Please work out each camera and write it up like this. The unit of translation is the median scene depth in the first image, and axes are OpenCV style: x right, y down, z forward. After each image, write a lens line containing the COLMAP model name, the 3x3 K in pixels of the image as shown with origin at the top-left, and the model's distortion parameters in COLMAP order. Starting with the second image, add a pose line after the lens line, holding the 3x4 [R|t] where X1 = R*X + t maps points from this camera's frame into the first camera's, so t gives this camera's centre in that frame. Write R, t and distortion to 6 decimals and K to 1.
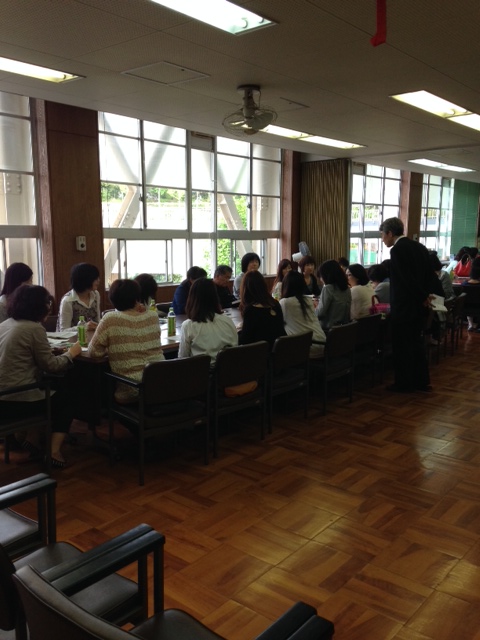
lens RADIAL K [[585.5, 0, 238.1], [0, 585.5, 323.0], [0, 0, 1]] dist [0.213667, -0.320762]
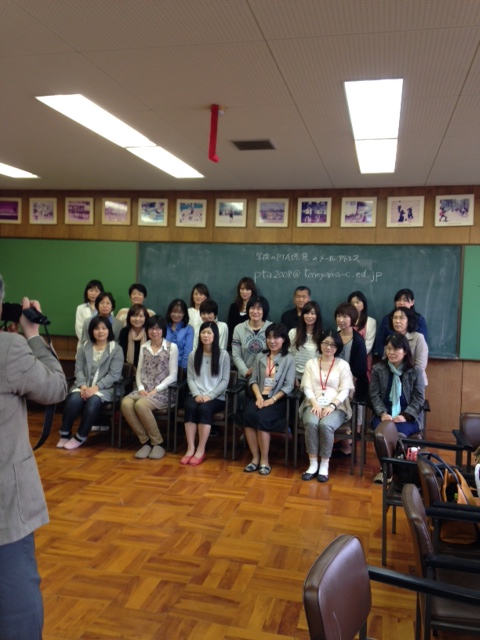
lens RADIAL K [[586.9, 0, 239.1], [0, 586.9, 311.7], [0, 0, 1]] dist [0.154939, -0.007222]
pose [[-0.899715, -0.017405, -0.436131, 0.694611], [-0.100067, 0.980816, 0.167291, -0.332984], [0.424853, 0.194157, -0.884197, 2.061157]]
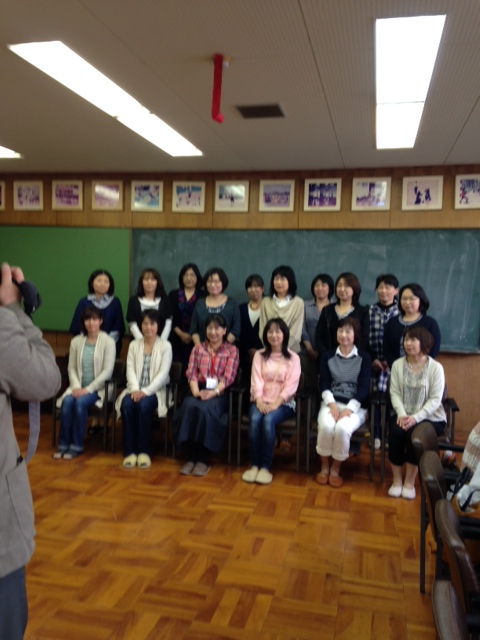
lens RADIAL K [[585.5, 0, 238.1], [0, 585.5, 323.0], [0, 0, 1]] dist [0.213667, -0.320762]
pose [[-0.897399, -0.002053, -0.441216, 0.637912], [-0.096466, 0.976709, 0.191661, -0.282531], [0.430546, 0.214559, -0.876695, 1.892538]]
